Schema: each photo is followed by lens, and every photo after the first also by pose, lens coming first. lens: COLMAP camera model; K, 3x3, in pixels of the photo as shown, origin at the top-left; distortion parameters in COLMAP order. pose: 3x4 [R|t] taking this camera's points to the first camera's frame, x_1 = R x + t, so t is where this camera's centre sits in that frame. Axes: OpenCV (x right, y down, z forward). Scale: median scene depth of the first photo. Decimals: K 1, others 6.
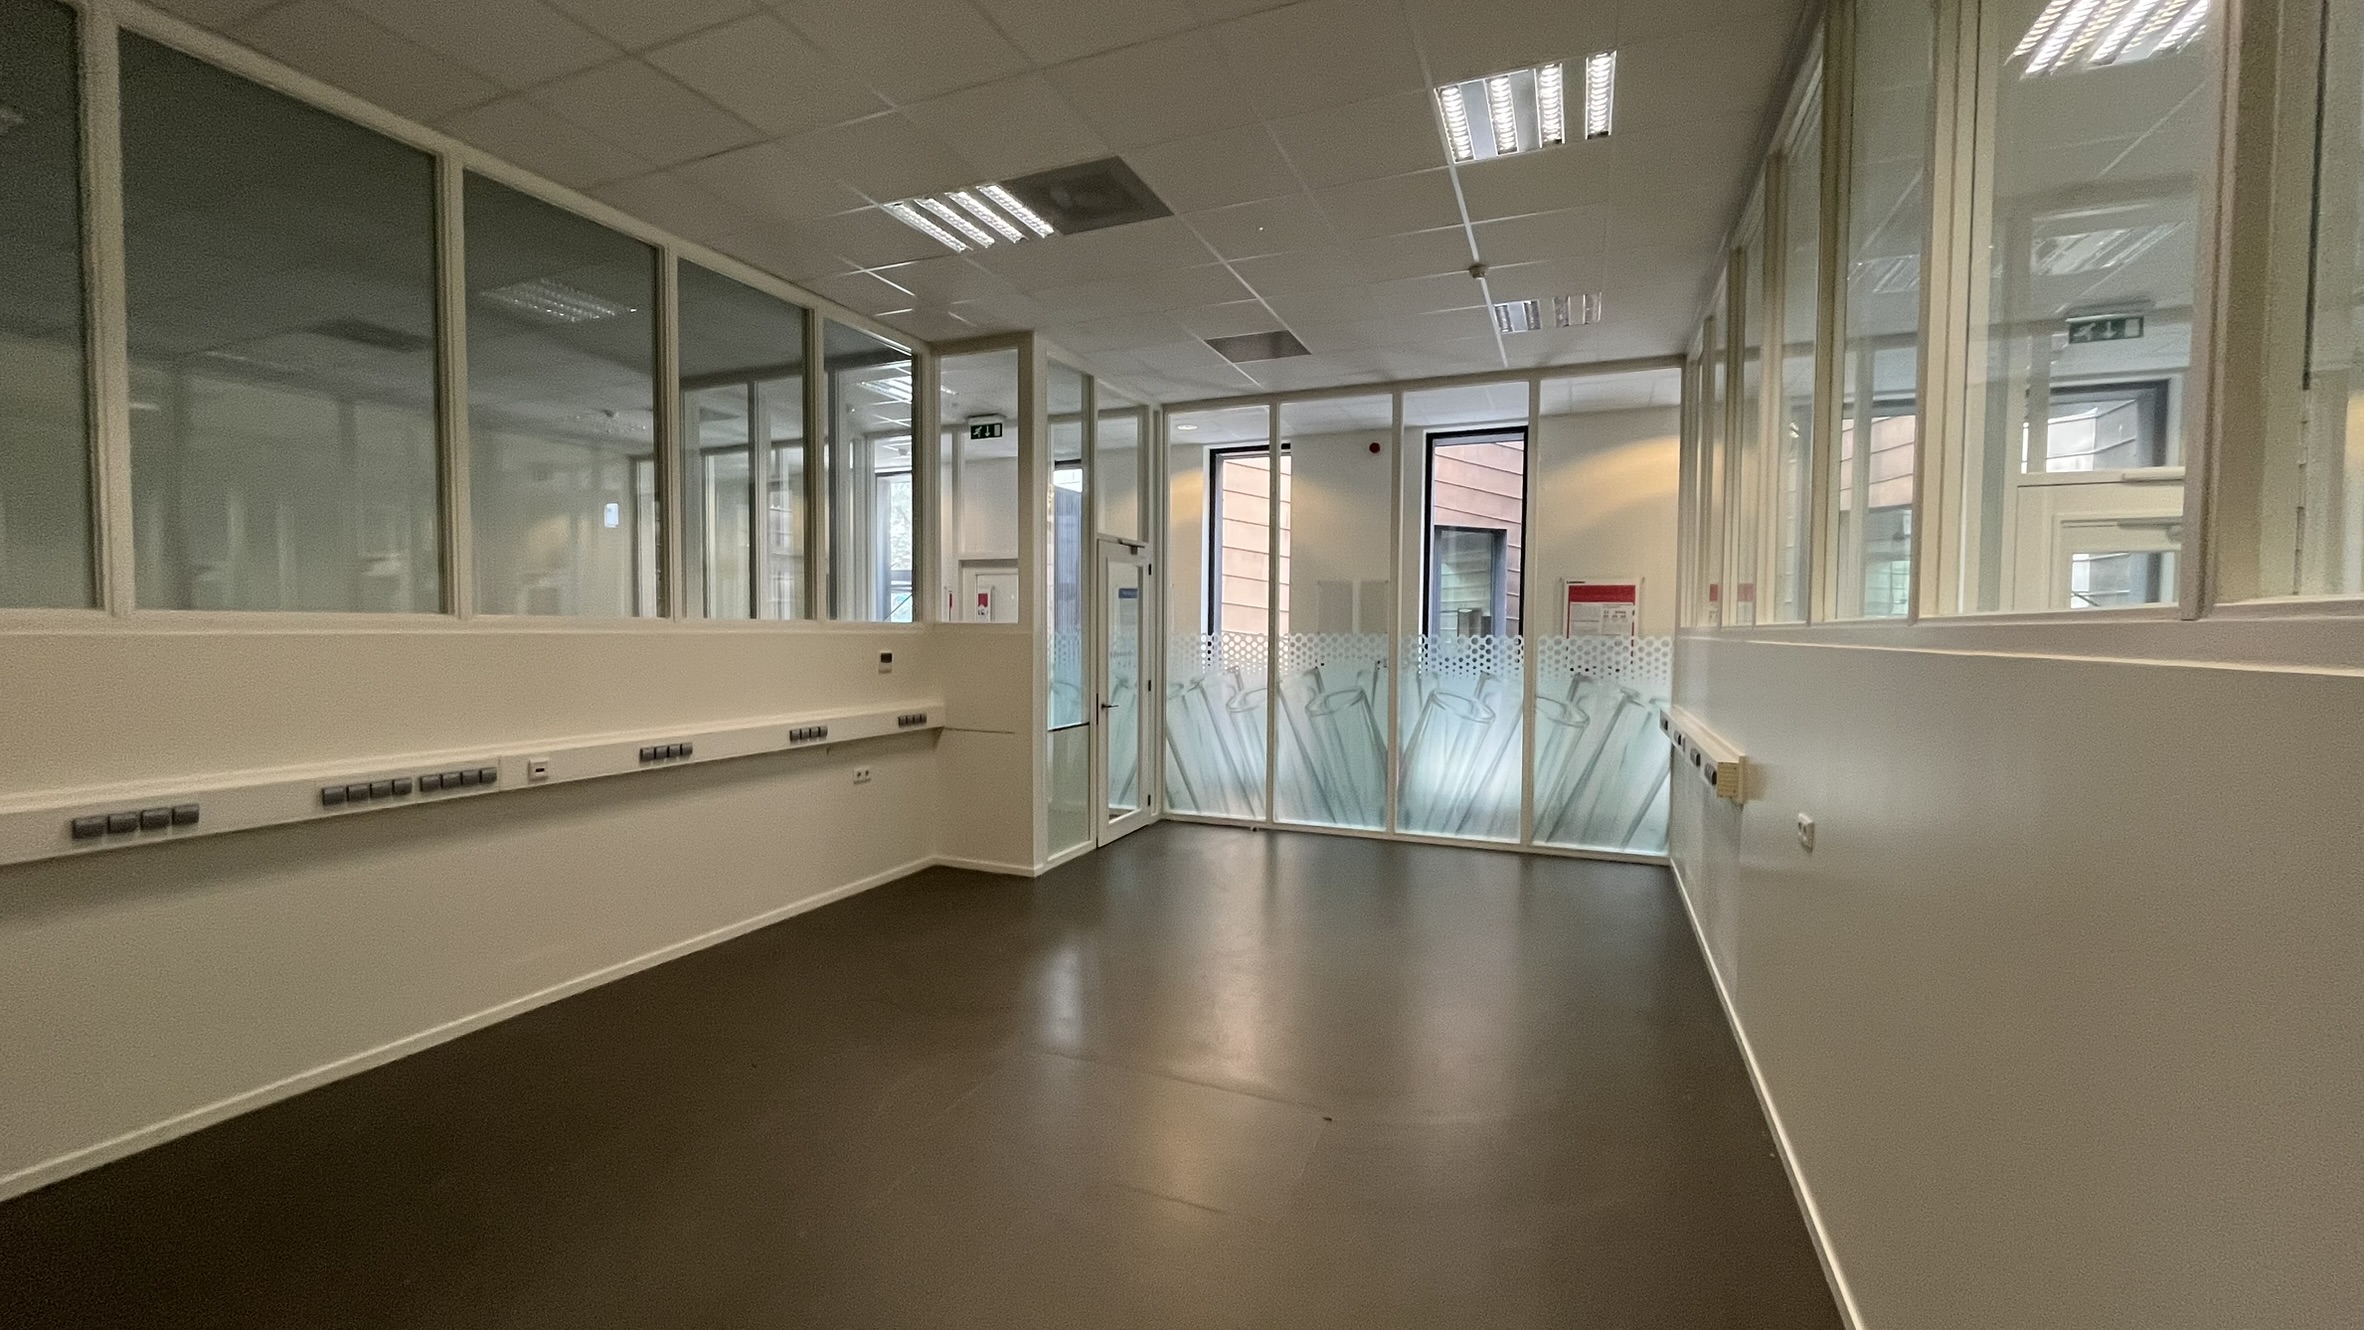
lens RADIAL K [[959.8, 0, 1182.0], [0, 959.8, 665.0], [0, 0, 1]] dist [-0.000337, 0.000063]
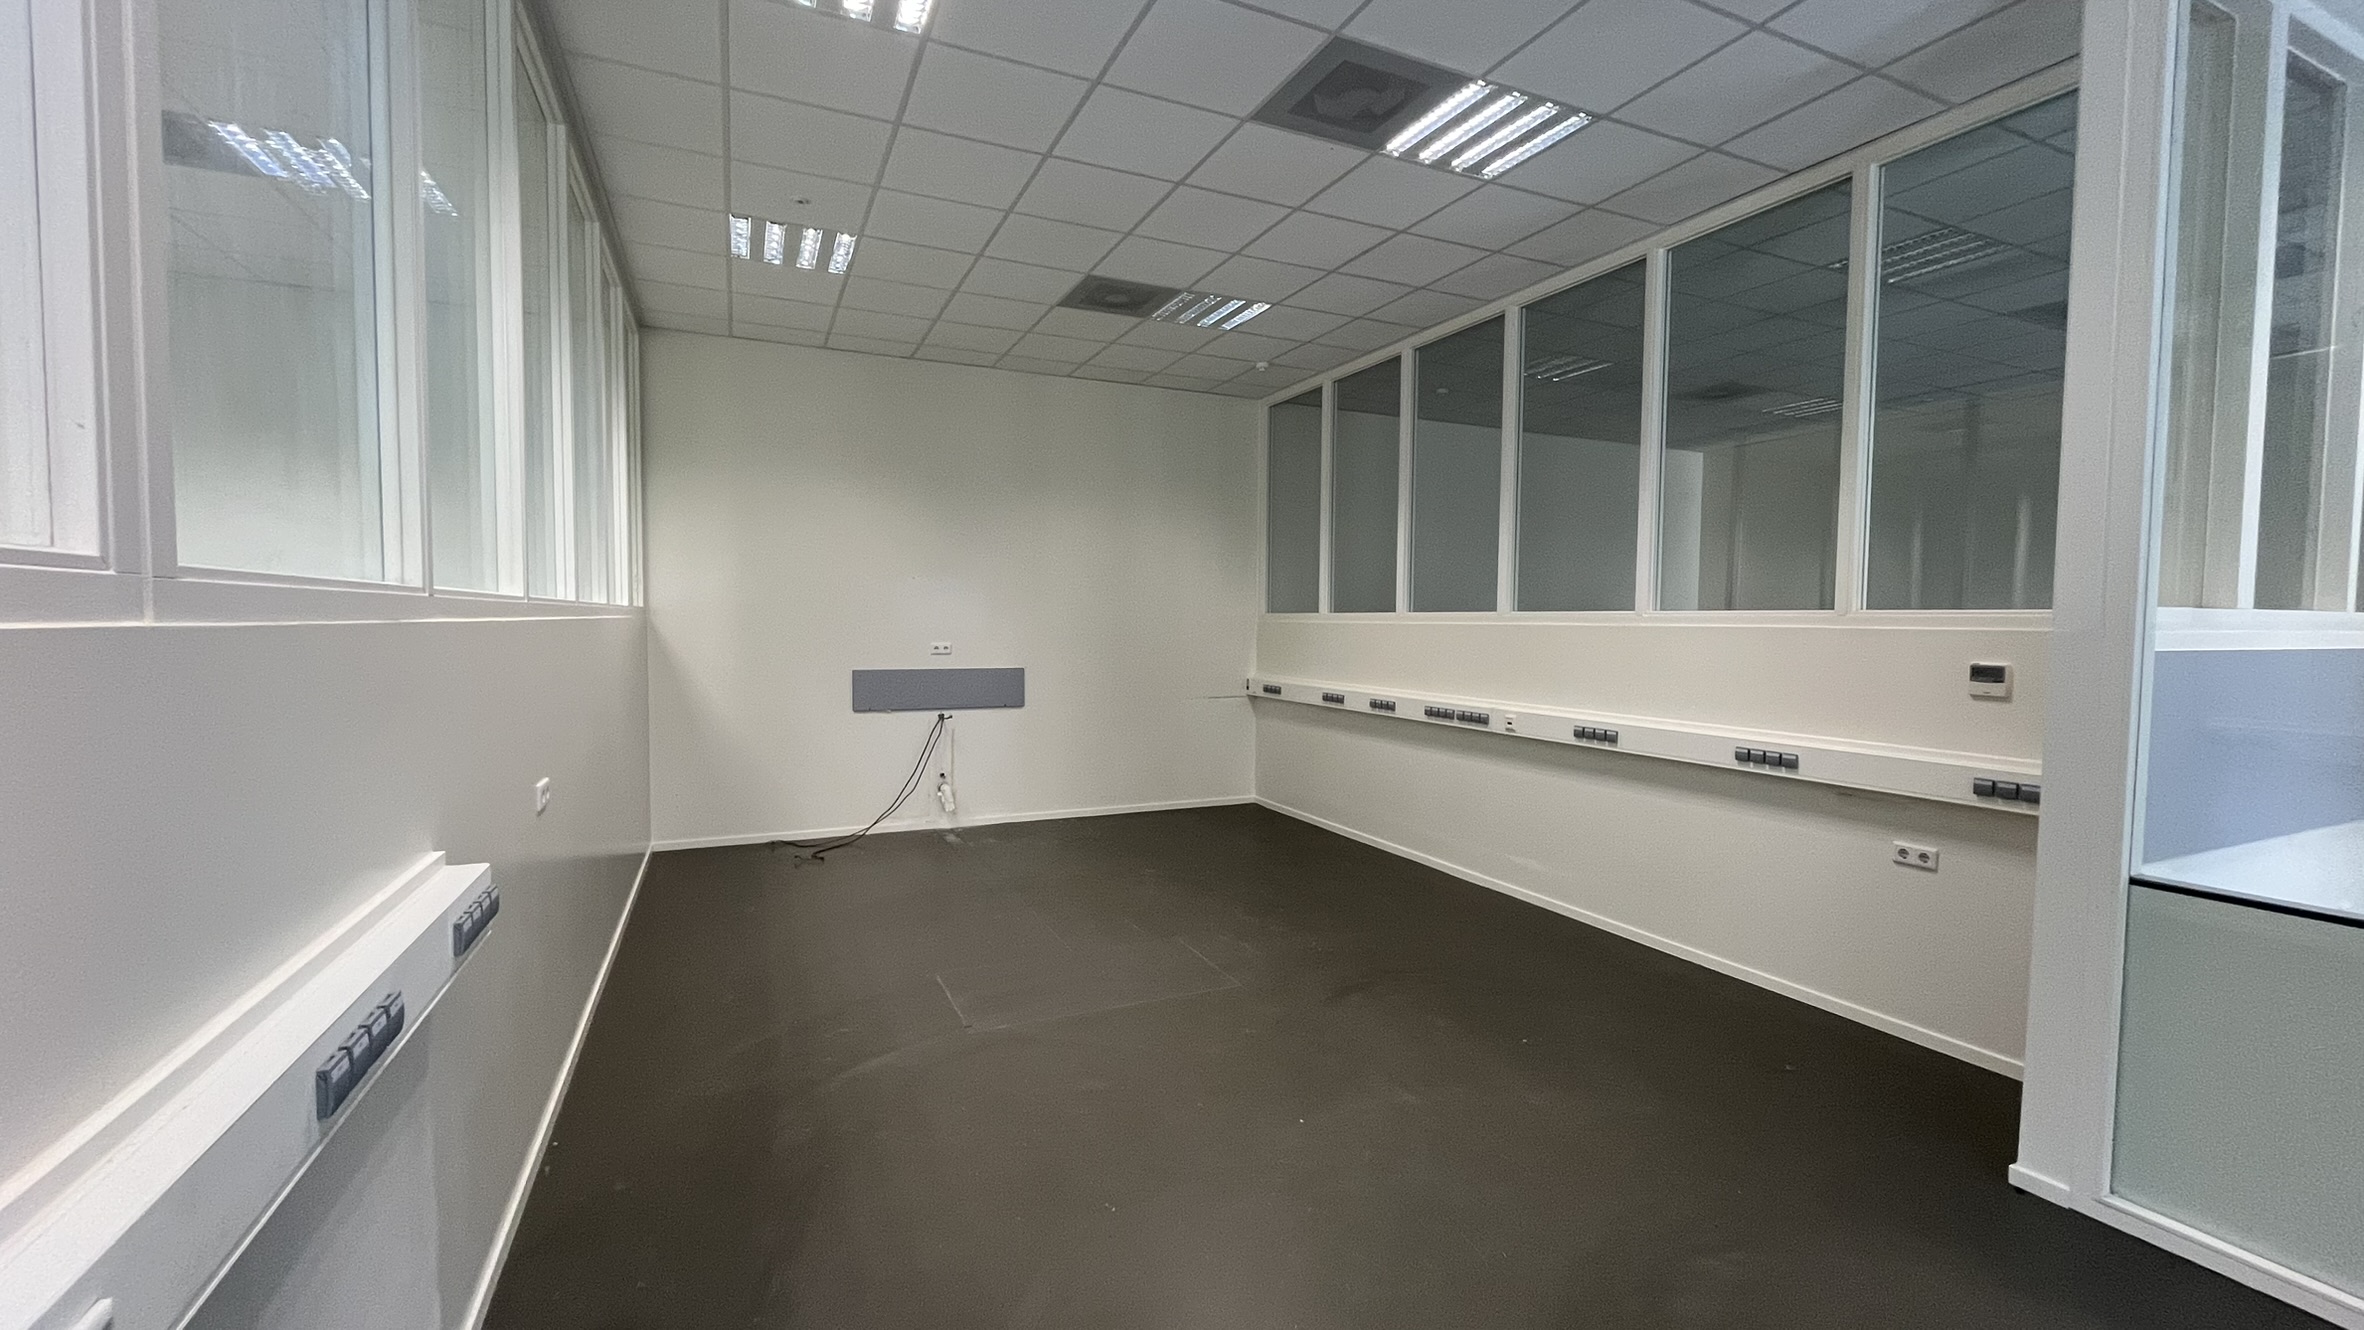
lens RADIAL K [[959.8, 0, 1182.0], [0, 959.8, 665.0], [0, 0, 1]] dist [-0.000337, 0.000063]
pose [[-0.673409, 0.028064, -0.738737, 0.579583], [-0.035492, 0.996900, 0.070225, -0.047545], [0.738418, 0.073510, -0.670325, 1.362873]]
